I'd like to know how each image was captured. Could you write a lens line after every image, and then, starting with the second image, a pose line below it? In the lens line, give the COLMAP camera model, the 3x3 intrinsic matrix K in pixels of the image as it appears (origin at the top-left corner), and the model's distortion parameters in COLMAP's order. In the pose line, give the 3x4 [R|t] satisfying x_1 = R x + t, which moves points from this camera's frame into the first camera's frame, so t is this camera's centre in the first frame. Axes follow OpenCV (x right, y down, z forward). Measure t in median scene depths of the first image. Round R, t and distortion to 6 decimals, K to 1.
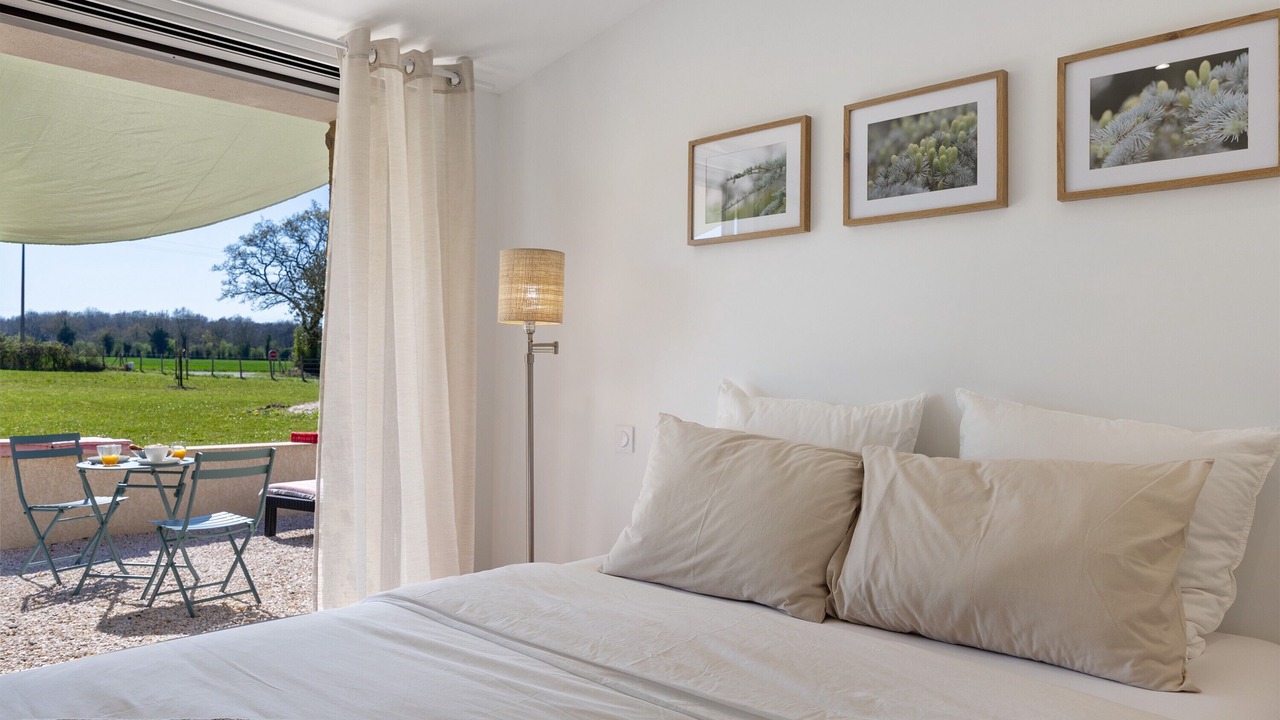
lens RADIAL K [[865.8, 0, 661.7], [0, 865.8, 361.1], [0, 0, 1]] dist [-0.002405, -0.000483]
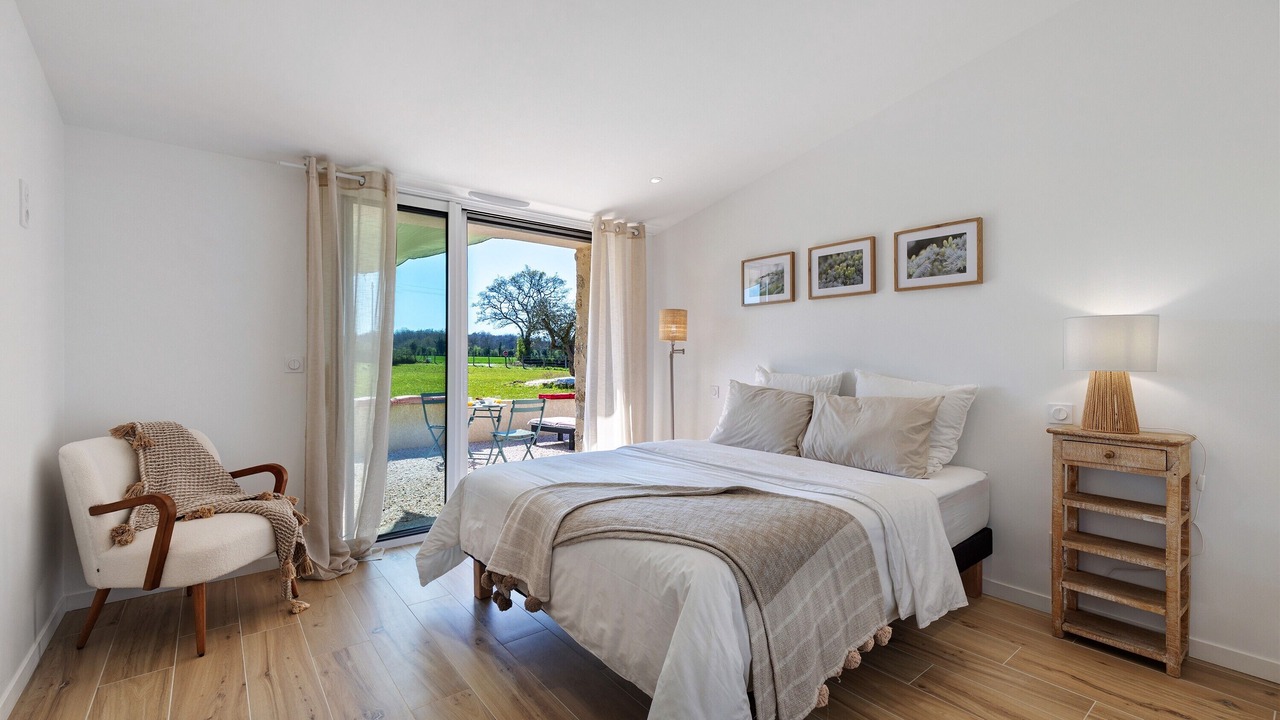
lens RADIAL K [[532.3, 0, 666.2], [0, 532.3, 346.8], [0, 0, 1]] dist [0.002662, 0.000224]
pose [[0.993460, -0.004493, -0.114095, -0.008181], [0.002384, 0.999824, -0.018621, -0.003605], [0.114158, 0.018227, 0.993295, -0.499548]]
